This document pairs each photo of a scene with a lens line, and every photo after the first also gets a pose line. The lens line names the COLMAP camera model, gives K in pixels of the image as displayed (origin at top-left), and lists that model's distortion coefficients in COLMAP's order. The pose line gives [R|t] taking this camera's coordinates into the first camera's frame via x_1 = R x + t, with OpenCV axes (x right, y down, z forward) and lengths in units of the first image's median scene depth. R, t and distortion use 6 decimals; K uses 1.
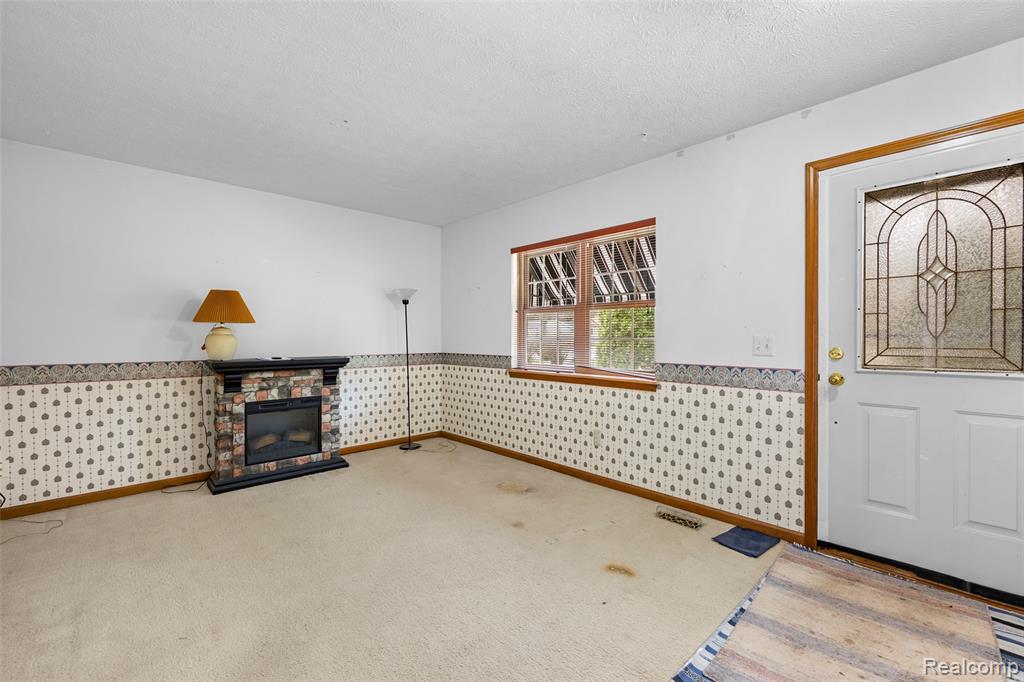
lens RADIAL K [[438.1, 0, 517.0], [0, 438.1, 341.7], [0, 0, 1]] dist [-0.001545, 0.000187]
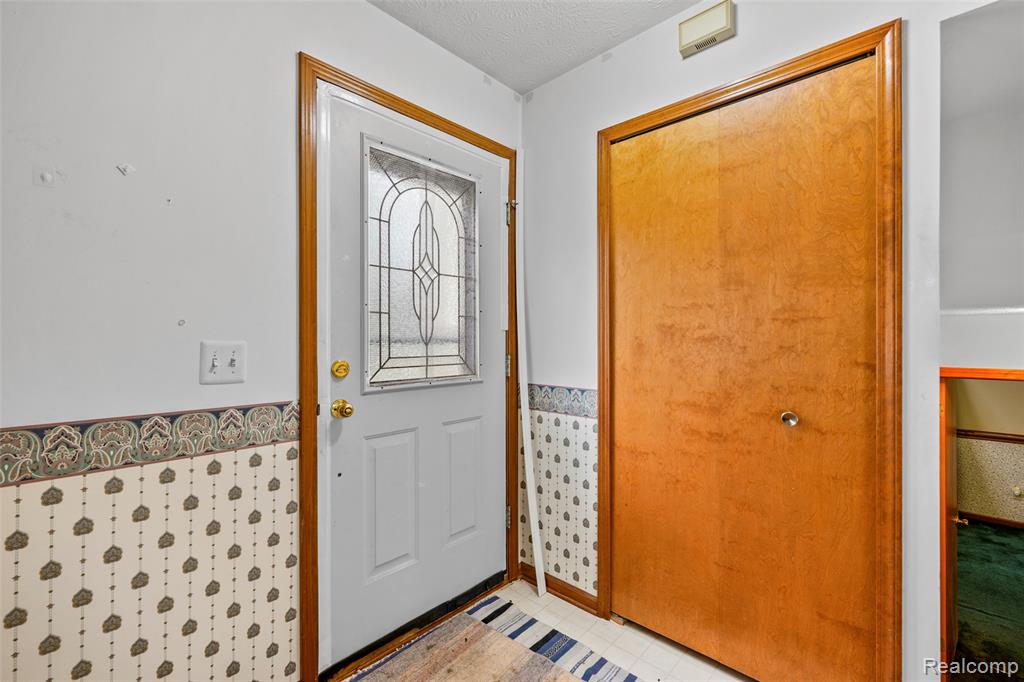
lens RADIAL K [[438.1, 0, 513.8], [0, 438.1, 337.2], [0, 0, 1]] dist [-0.001545, 0.000187]
pose [[-0.053469, 0.009024, 0.998529, 0.056944], [0.014827, 0.999856, -0.008242, -0.011873], [-0.998459, 0.014364, -0.053595, 0.763953]]
